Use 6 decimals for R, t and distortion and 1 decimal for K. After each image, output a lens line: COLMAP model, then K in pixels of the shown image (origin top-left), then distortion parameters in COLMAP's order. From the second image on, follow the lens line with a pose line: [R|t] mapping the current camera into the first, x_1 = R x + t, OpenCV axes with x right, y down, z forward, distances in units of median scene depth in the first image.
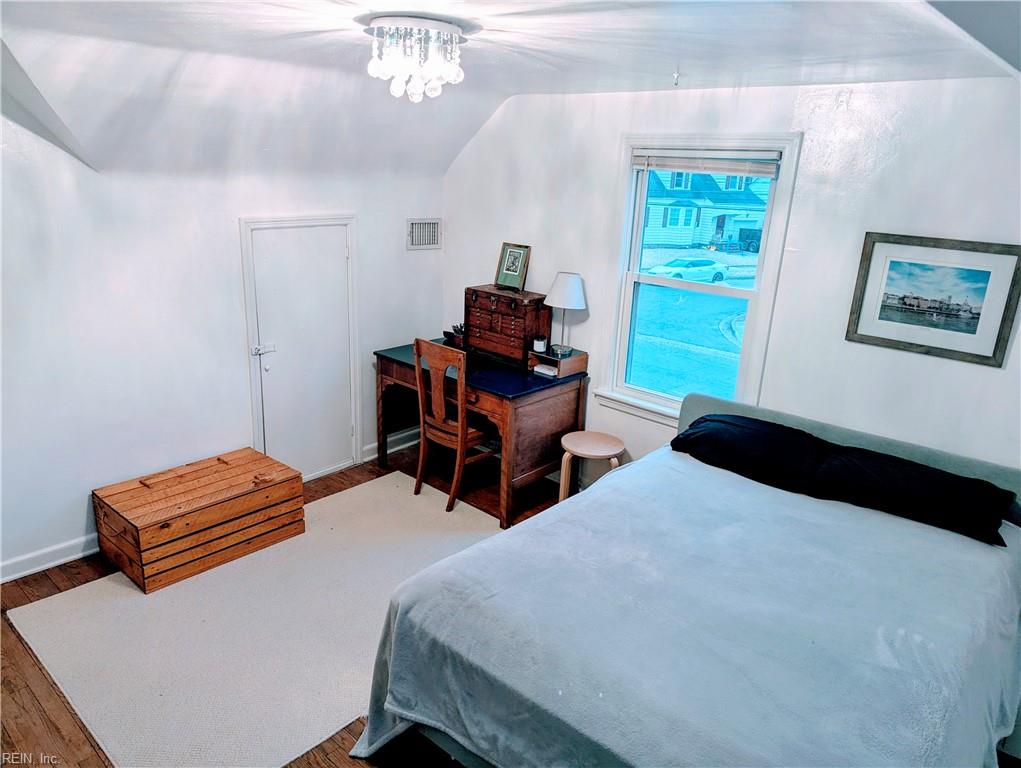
lens RADIAL K [[721.3, 0, 514.8], [0, 721.3, 376.1], [0, 0, 1]] dist [0.066613, -0.049163]
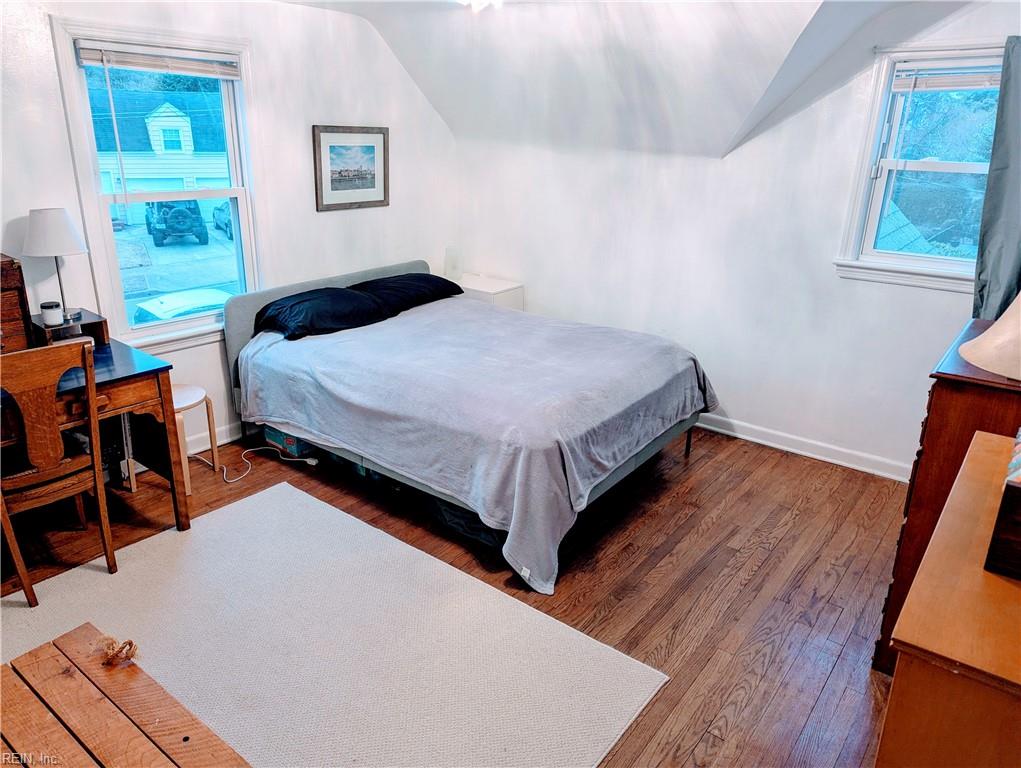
lens RADIAL K [[721.3, 0, 514.8], [0, 721.3, 376.1], [0, 0, 1]] dist [0.066613, -0.049163]
pose [[-0.089414, -0.363948, 0.927117, -0.945406], [0.261968, 0.889477, 0.374437, -0.192668], [-0.960925, 0.276355, 0.015811, 0.757755]]
